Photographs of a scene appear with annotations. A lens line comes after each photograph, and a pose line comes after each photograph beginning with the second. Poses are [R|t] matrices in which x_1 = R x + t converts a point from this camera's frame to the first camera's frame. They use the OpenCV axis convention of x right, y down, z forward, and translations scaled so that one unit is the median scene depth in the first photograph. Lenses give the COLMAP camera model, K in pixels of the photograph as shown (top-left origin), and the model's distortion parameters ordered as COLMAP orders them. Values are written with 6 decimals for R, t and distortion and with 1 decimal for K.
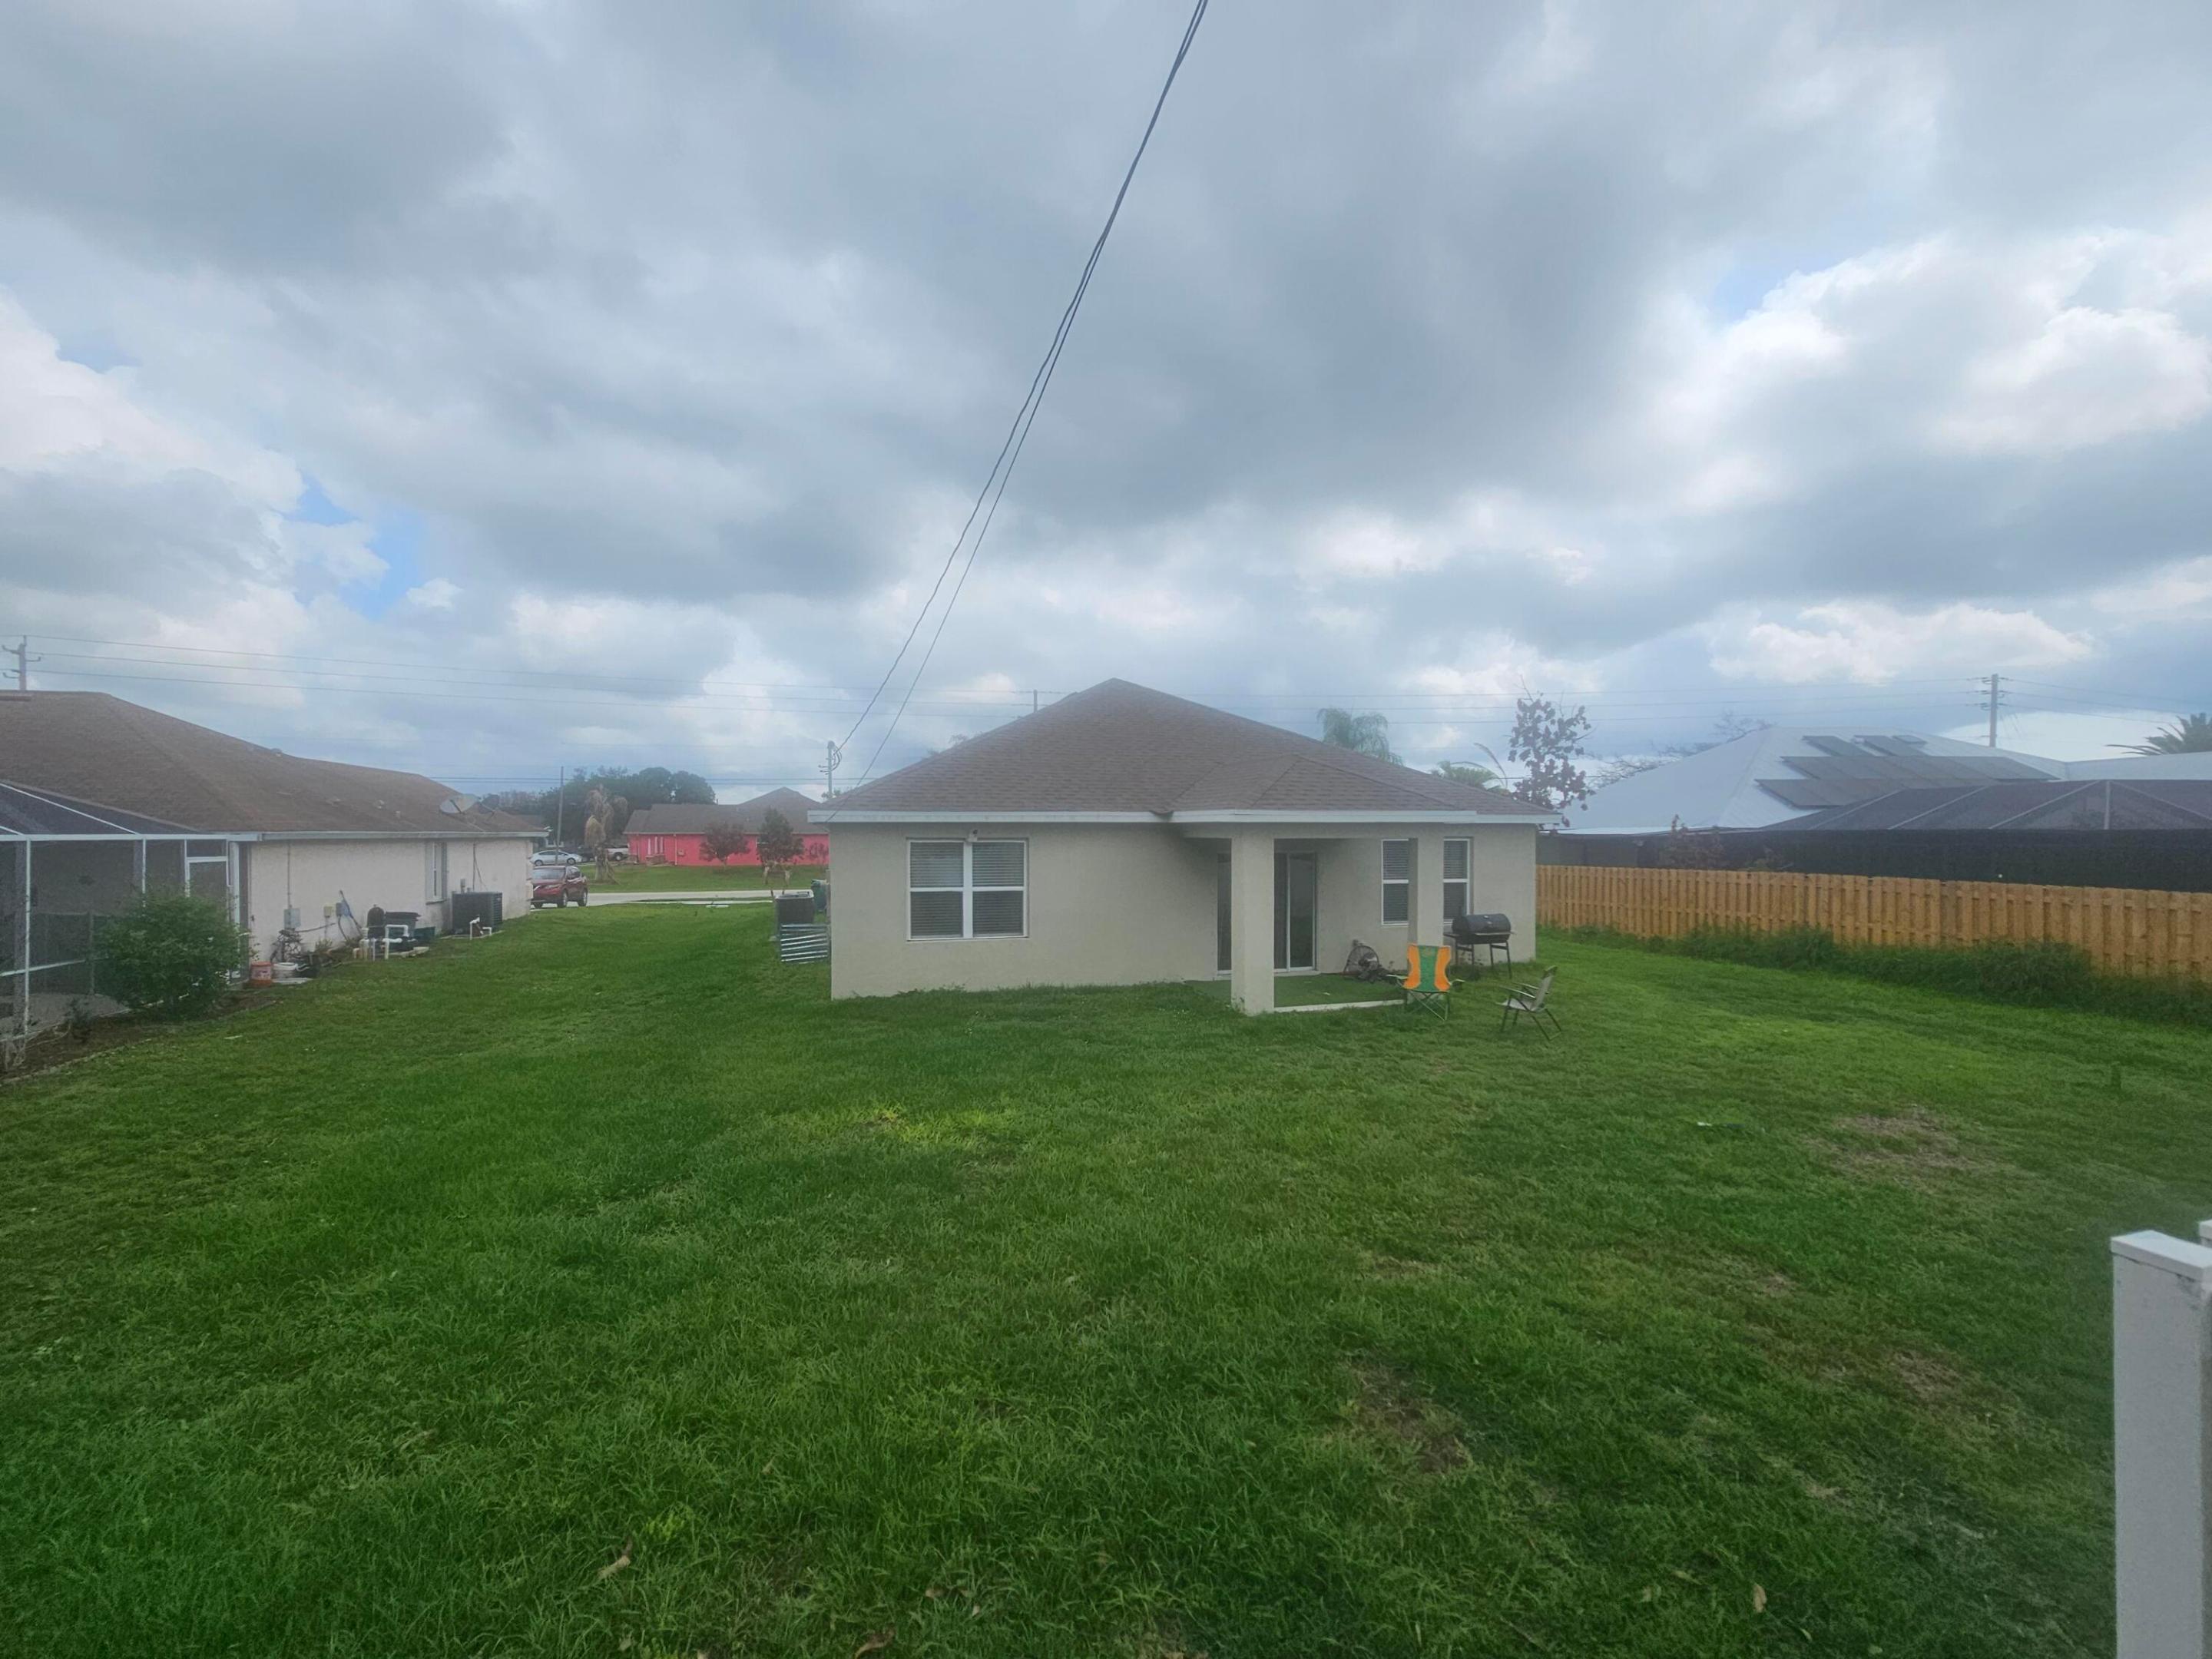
lens RADIAL K [[915.4, 0, 1106.0], [0, 915.4, 829.5], [0, 0, 1]] dist [0.002176, 0.000180]
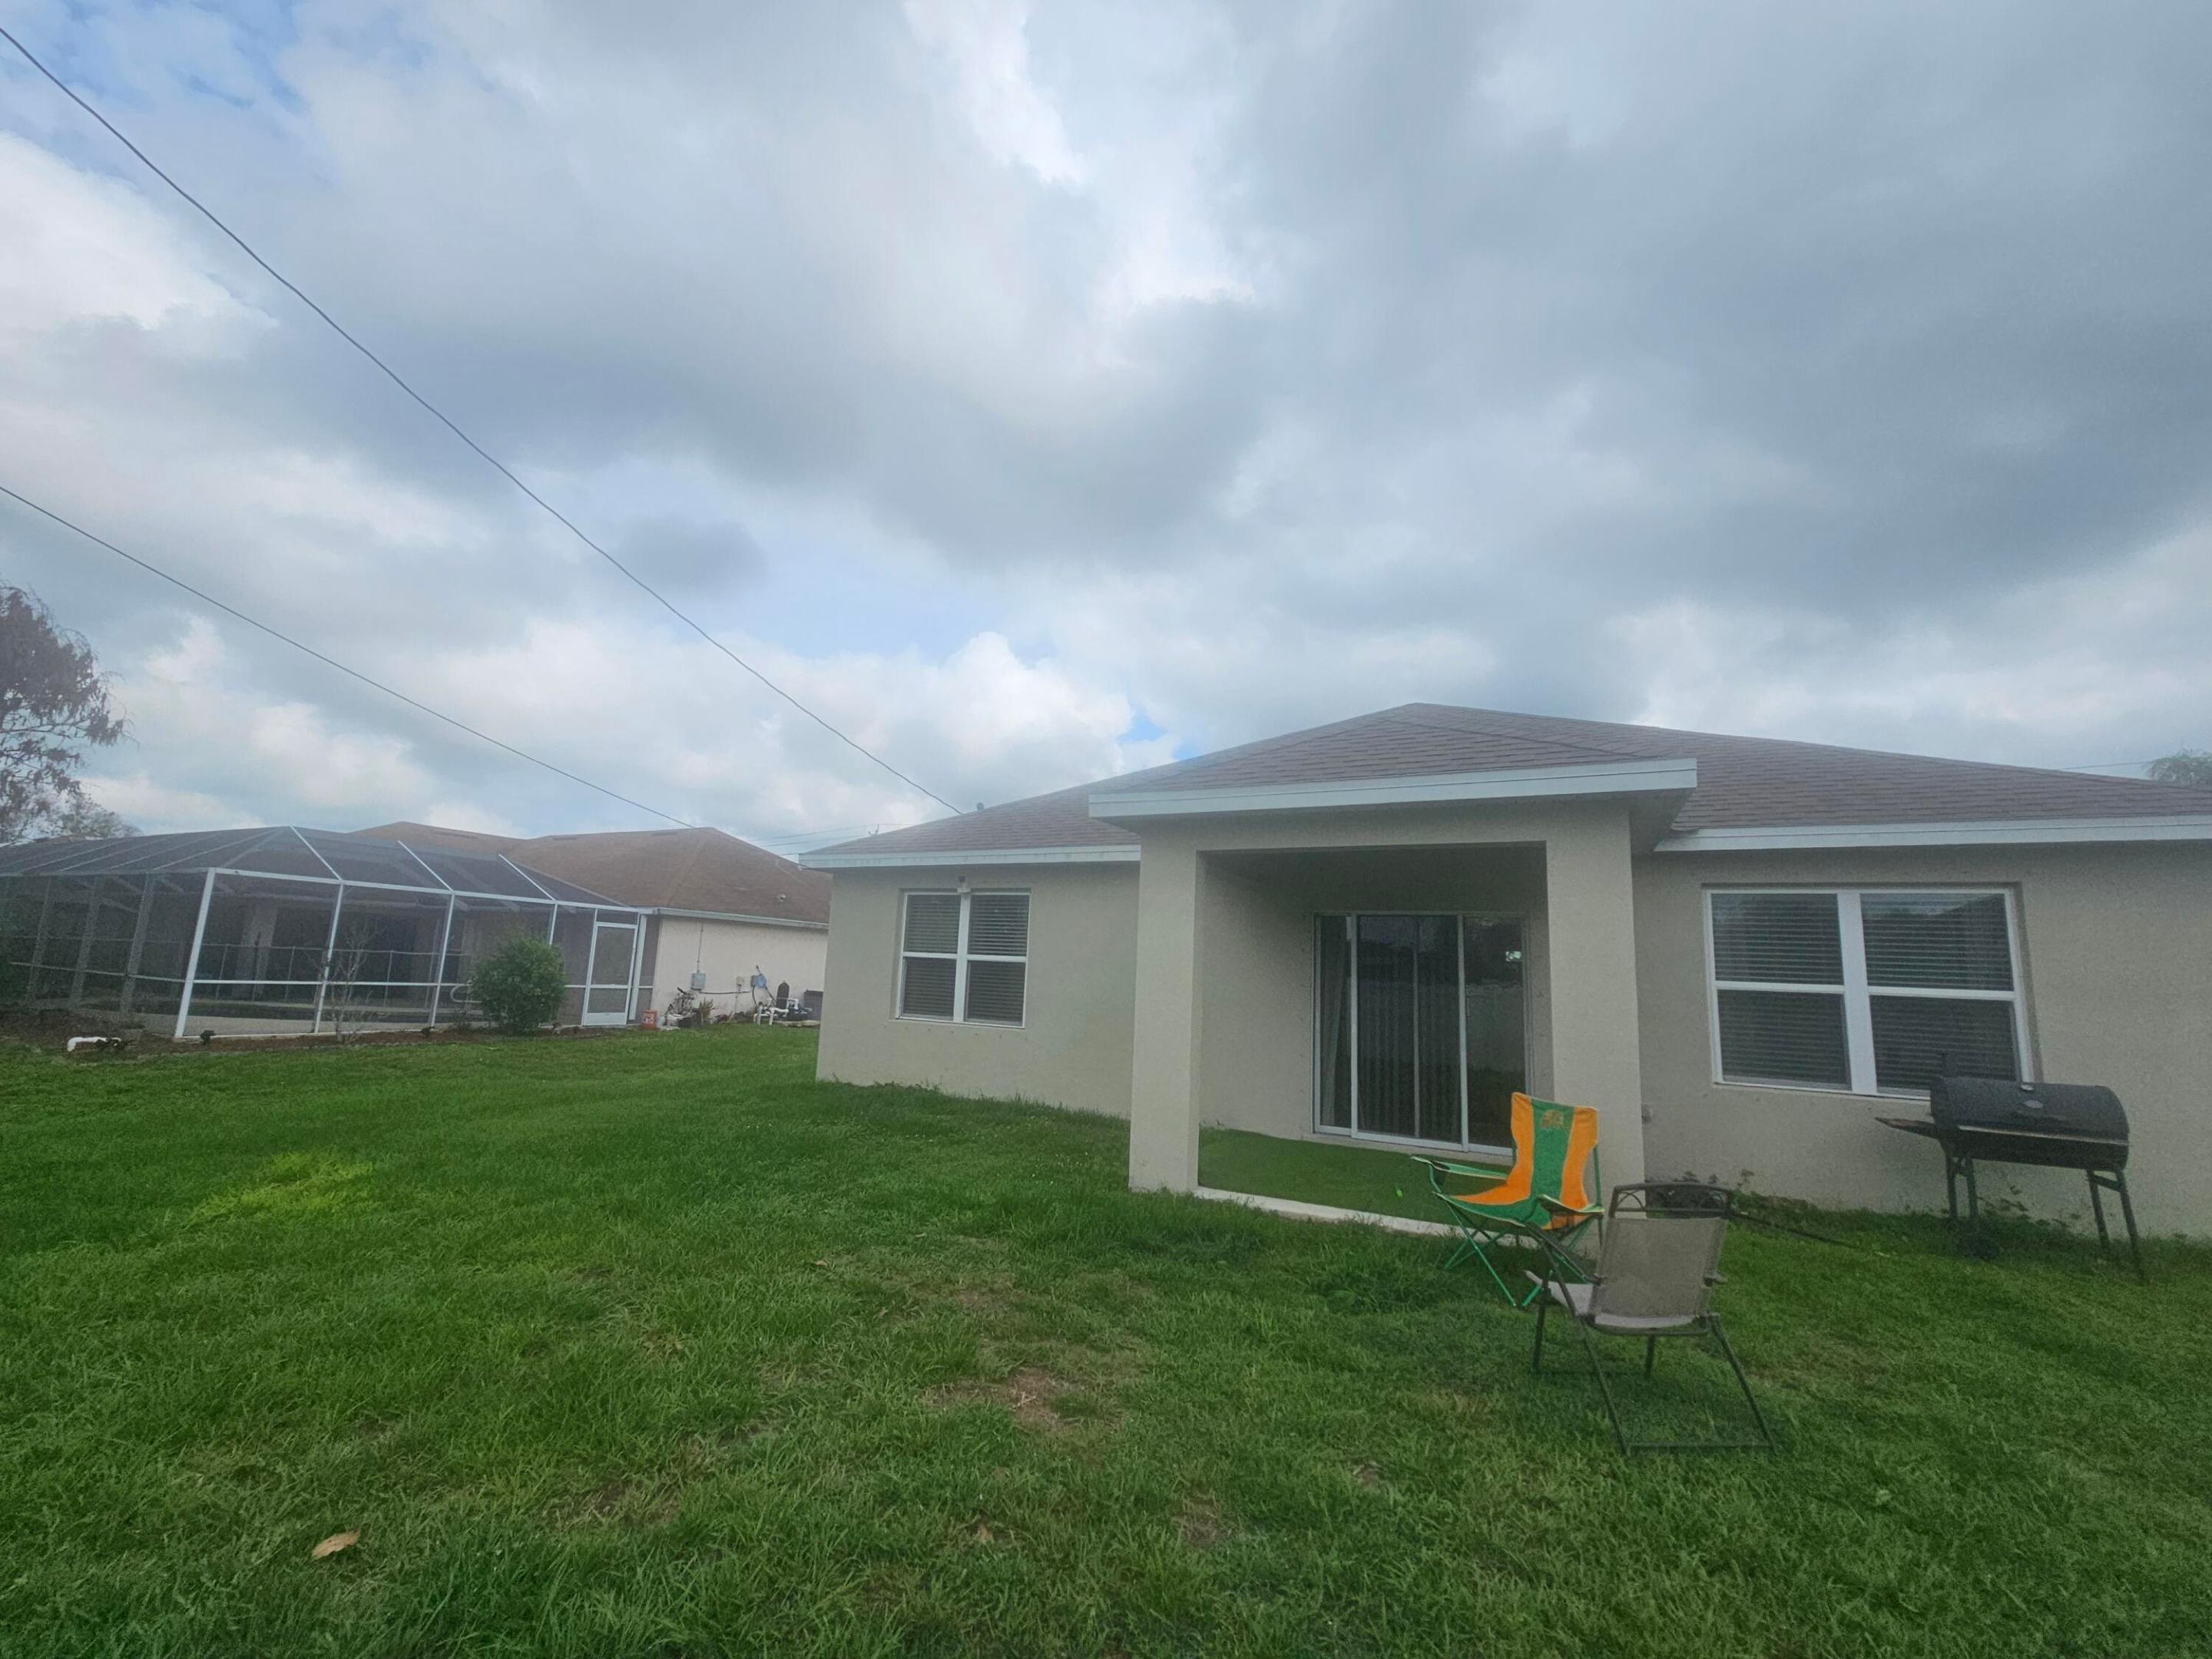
lens RADIAL K [[915.4, 0, 1106.0], [0, 915.4, 829.5], [0, 0, 1]] dist [0.002176, 0.000180]
pose [[0.720819, -0.079452, -0.688555, 0.460292], [-0.042319, 0.986510, -0.158135, 0.075679], [0.691830, 0.143125, 0.707733, 0.528469]]
